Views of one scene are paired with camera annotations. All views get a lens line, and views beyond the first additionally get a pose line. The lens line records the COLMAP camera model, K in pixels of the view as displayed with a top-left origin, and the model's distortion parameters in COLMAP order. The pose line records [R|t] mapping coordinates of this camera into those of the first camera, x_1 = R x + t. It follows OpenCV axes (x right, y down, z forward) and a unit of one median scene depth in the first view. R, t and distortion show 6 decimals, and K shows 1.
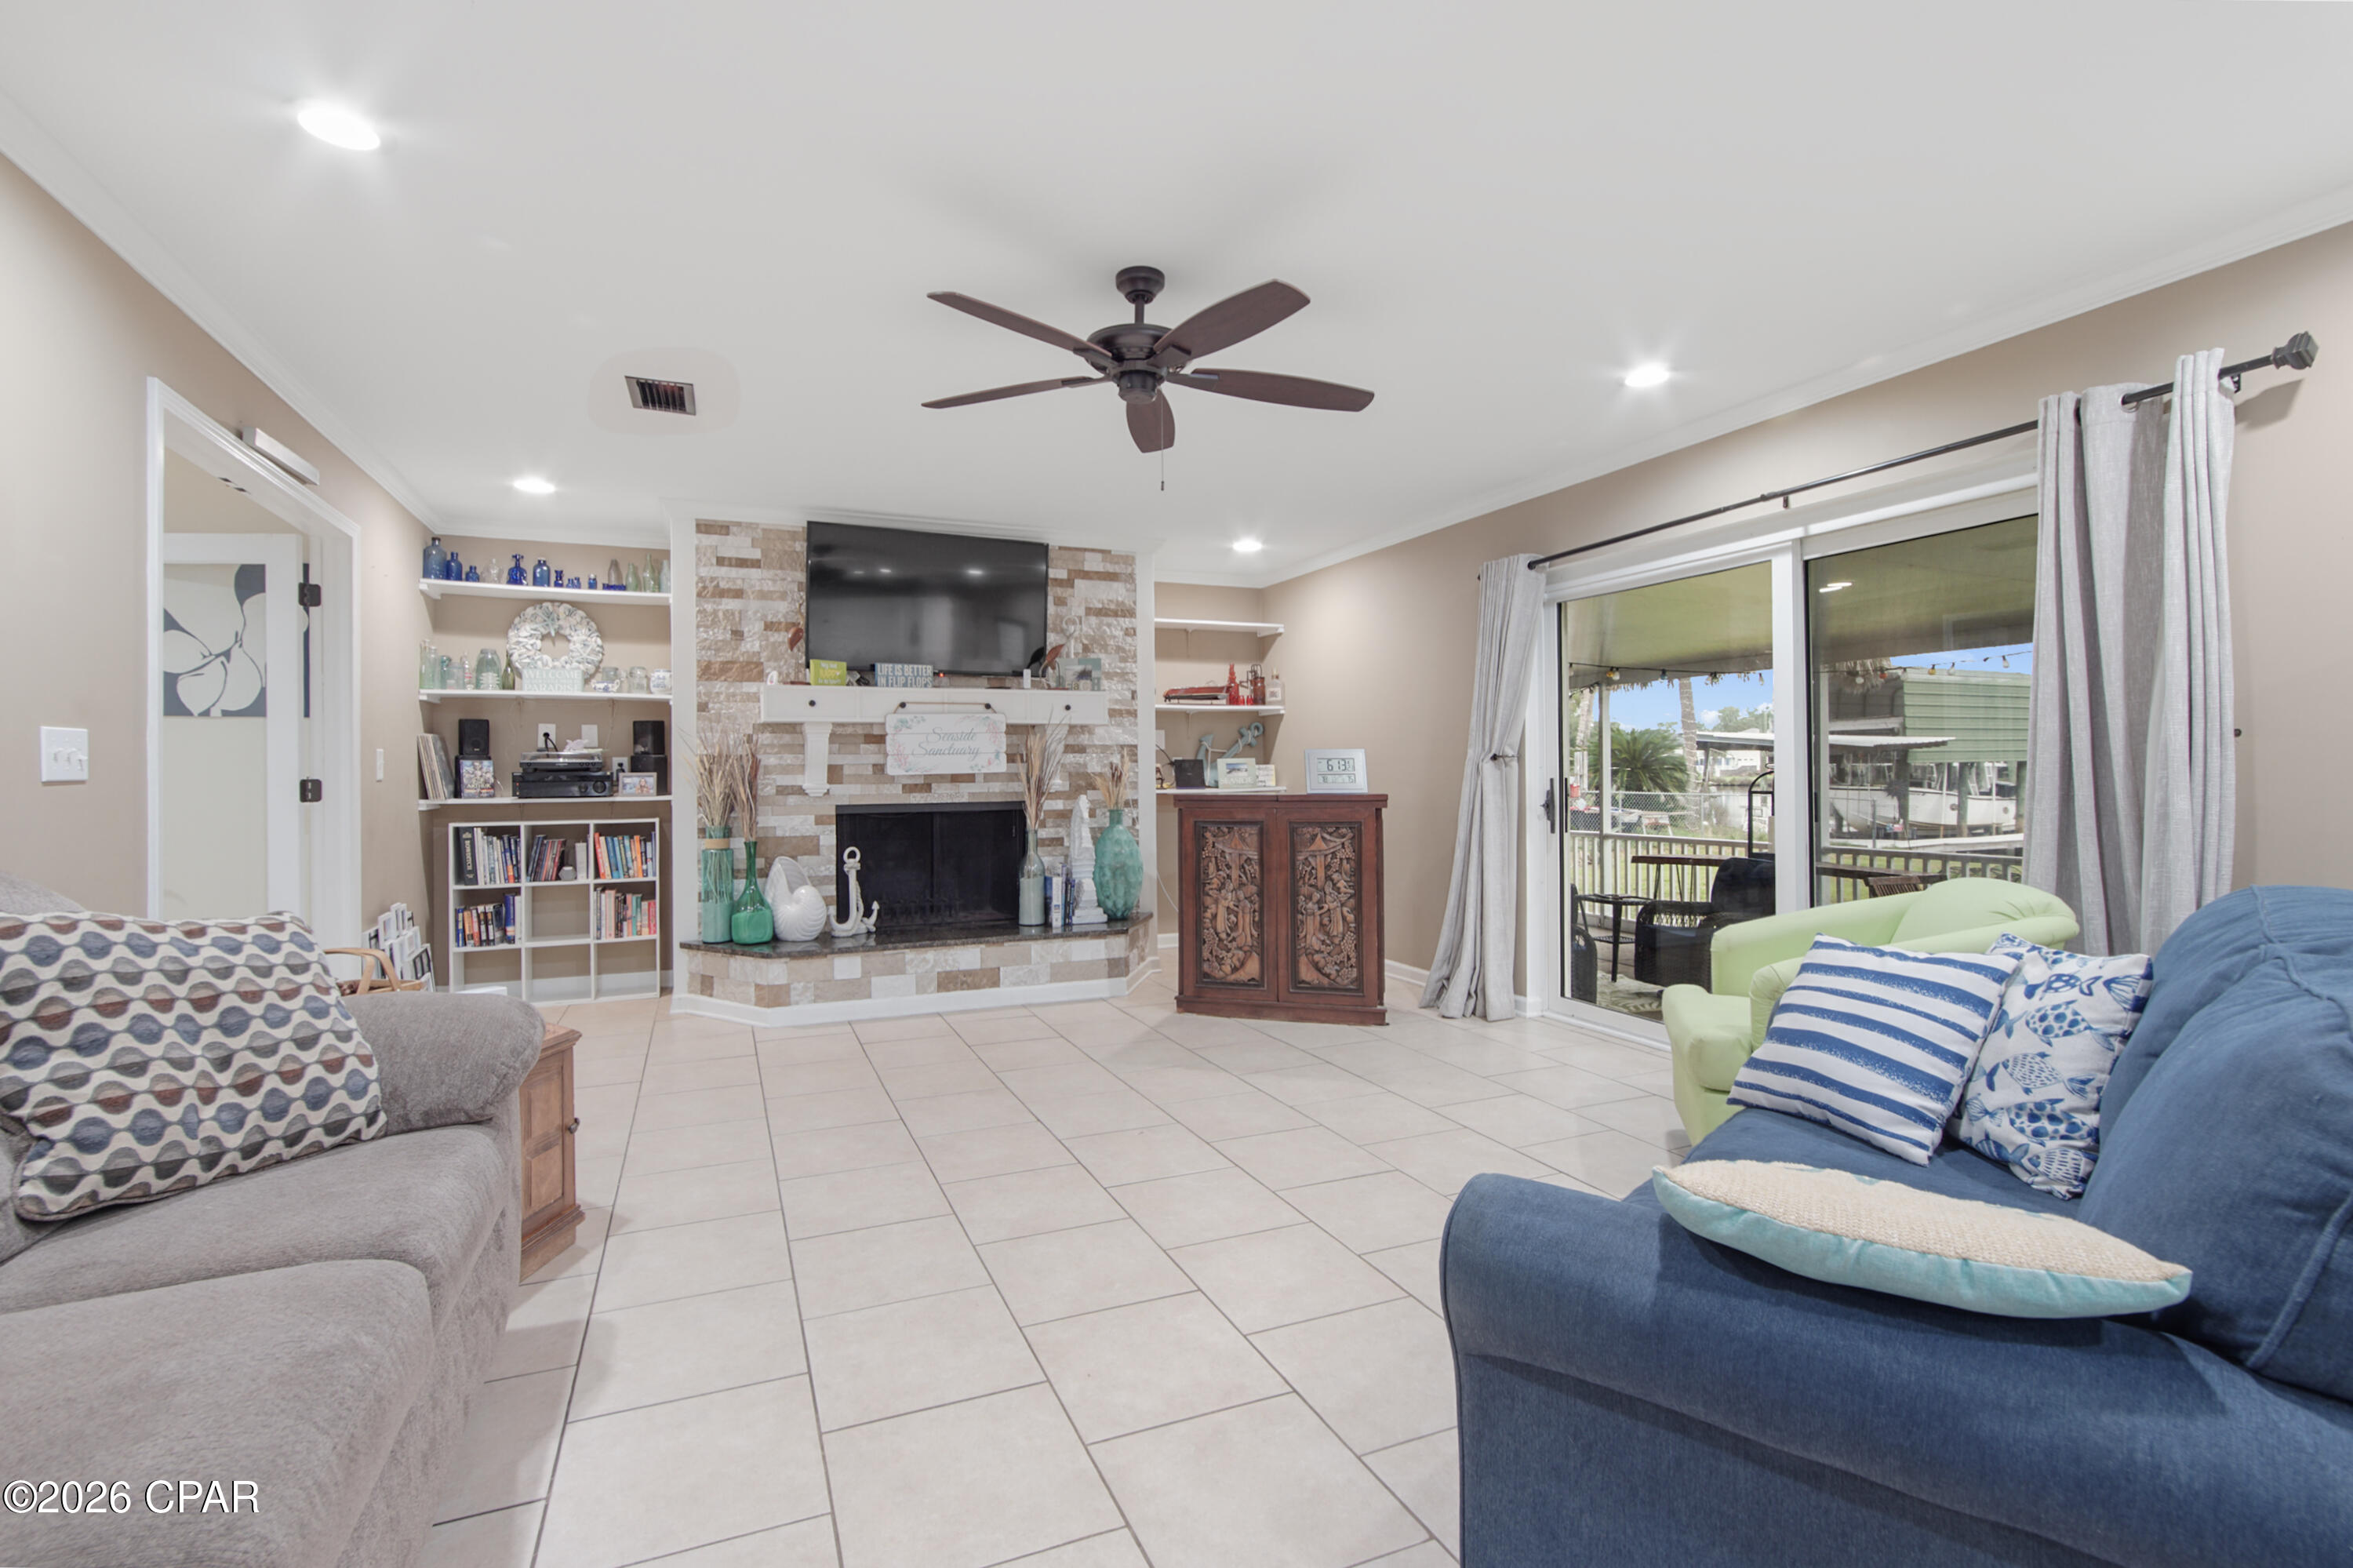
lens RADIAL K [[1057.6, 0, 1163.8], [0, 1057.6, 776.1], [0, 0, 1]] dist [-0.005406, 0.000958]
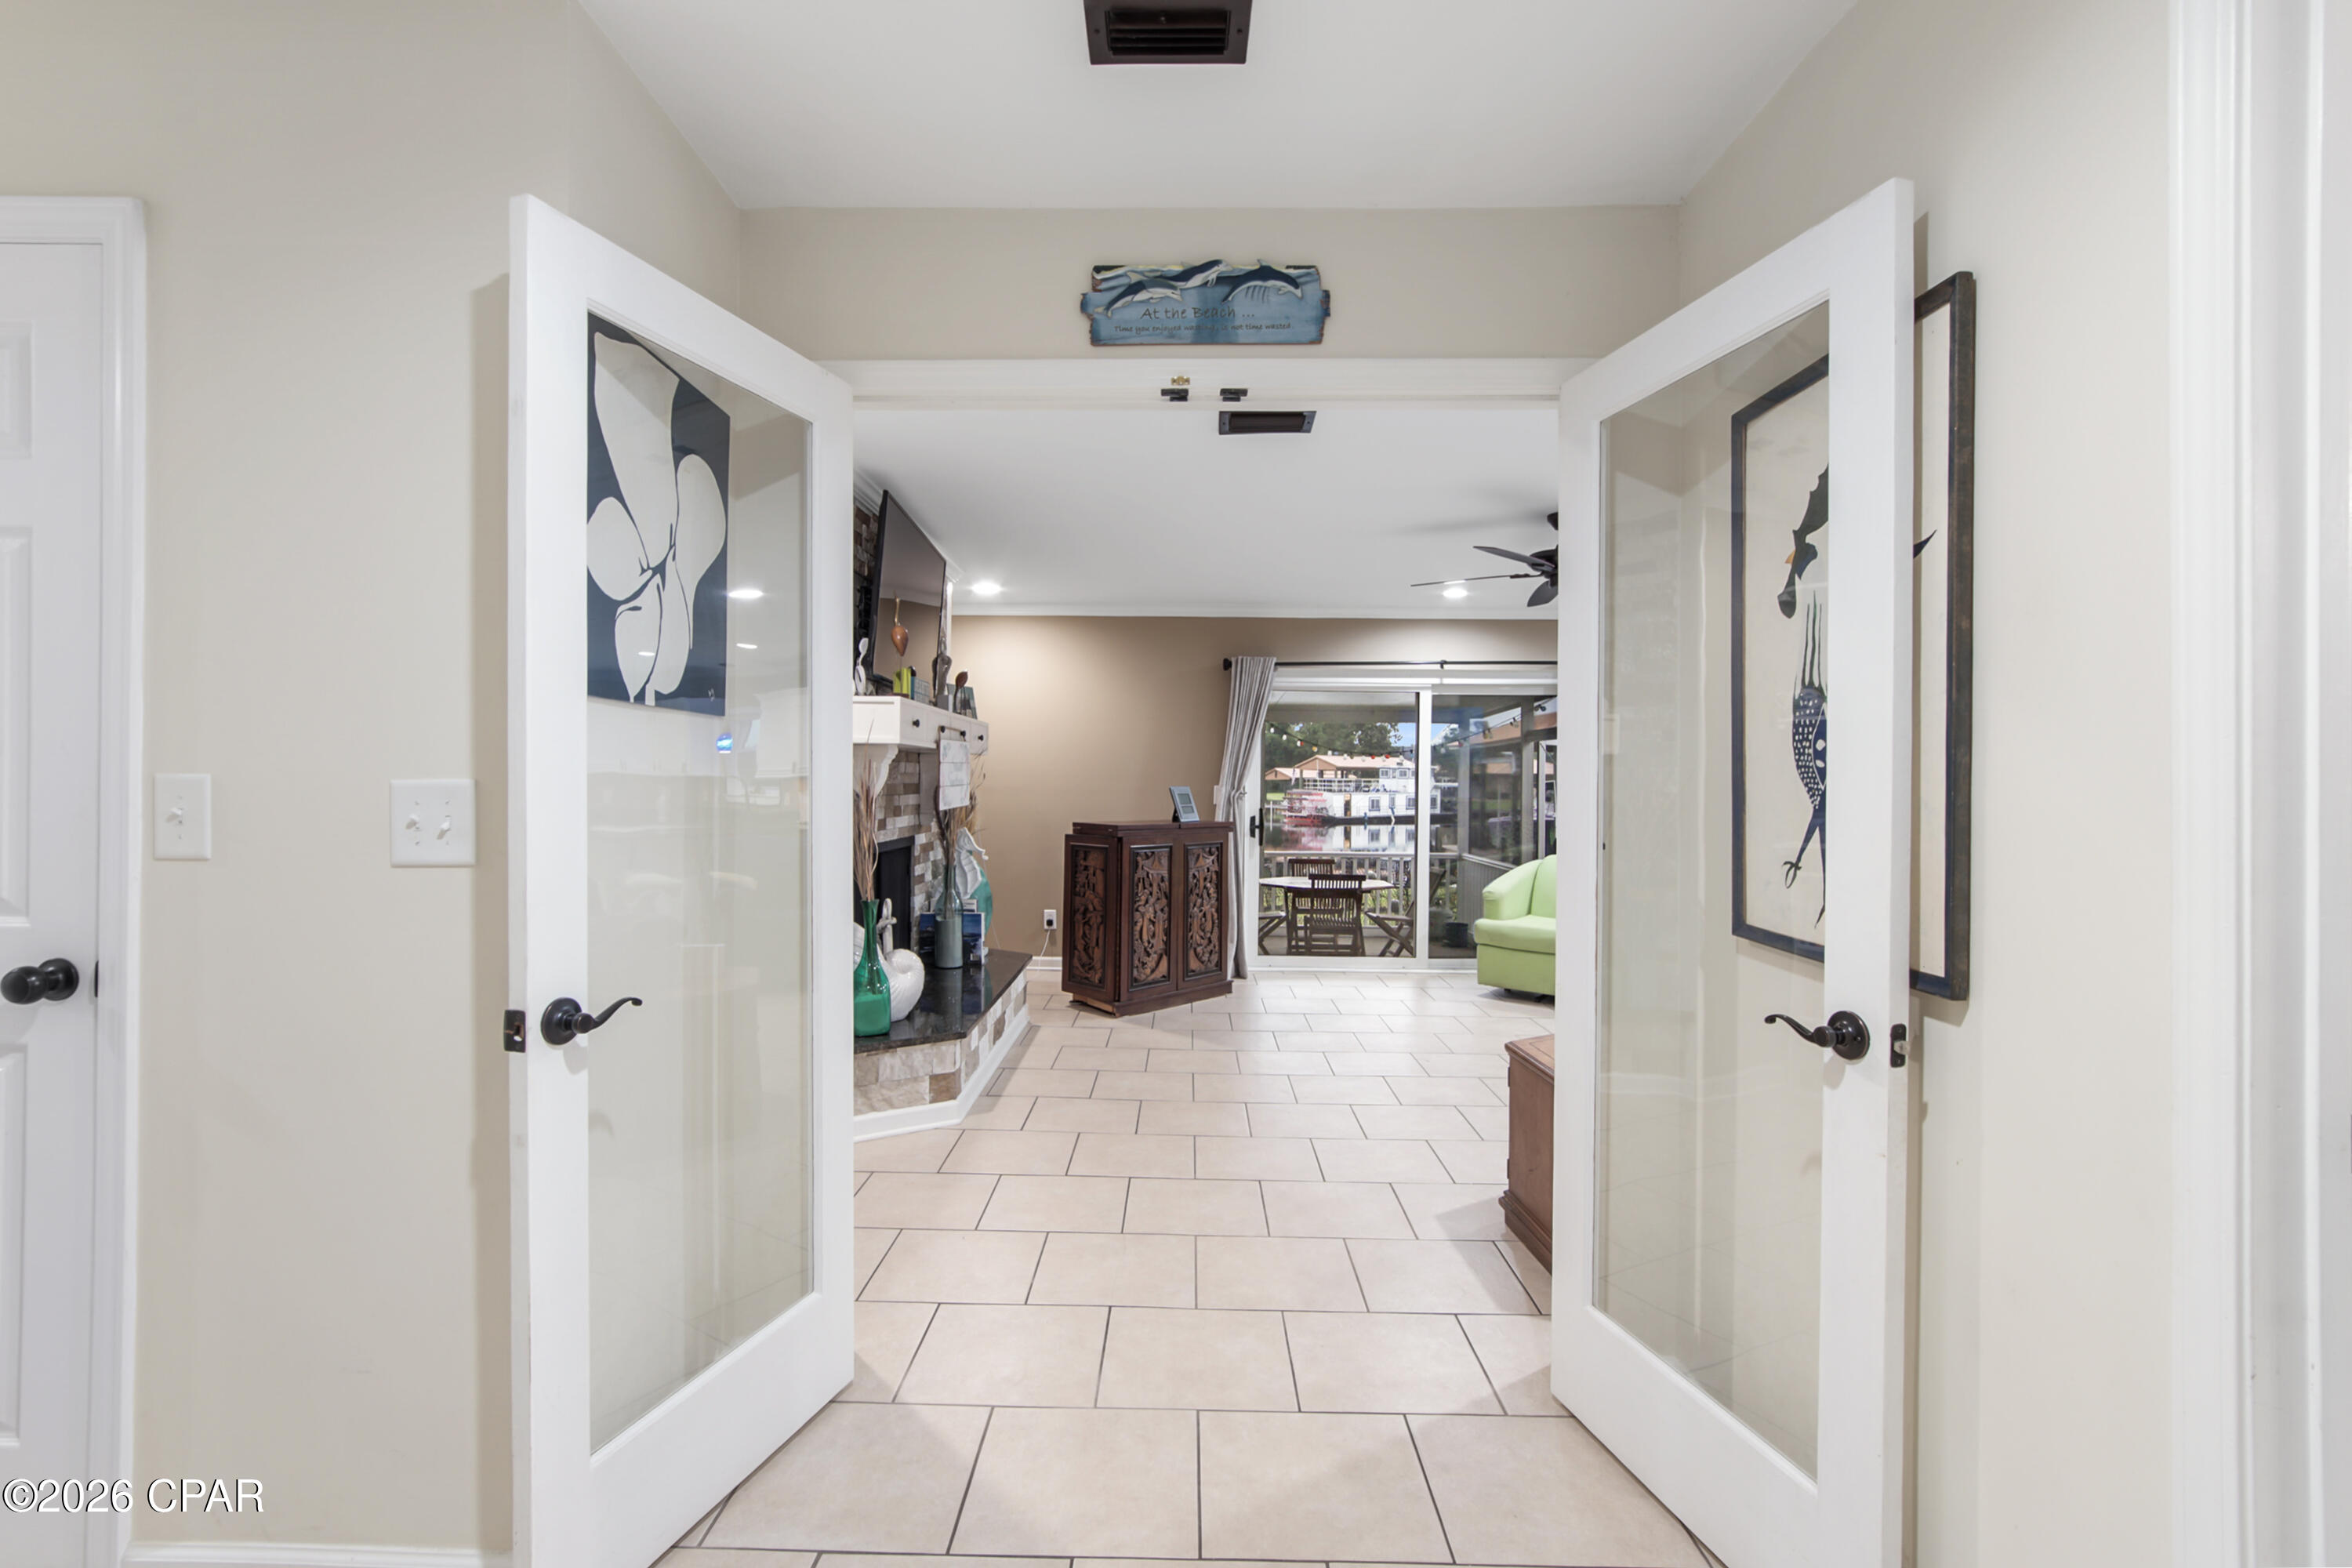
lens RADIAL K [[1057.2, 0, 1170.3], [0, 1057.2, 785.5], [0, 0, 1]] dist [-0.005406, 0.000958]
pose [[0.397202, 0.010410, 0.917672, -1.037429], [-0.011769, 0.999911, -0.006249, -0.018690], [-0.917656, -0.008318, 0.397289, 0.523526]]
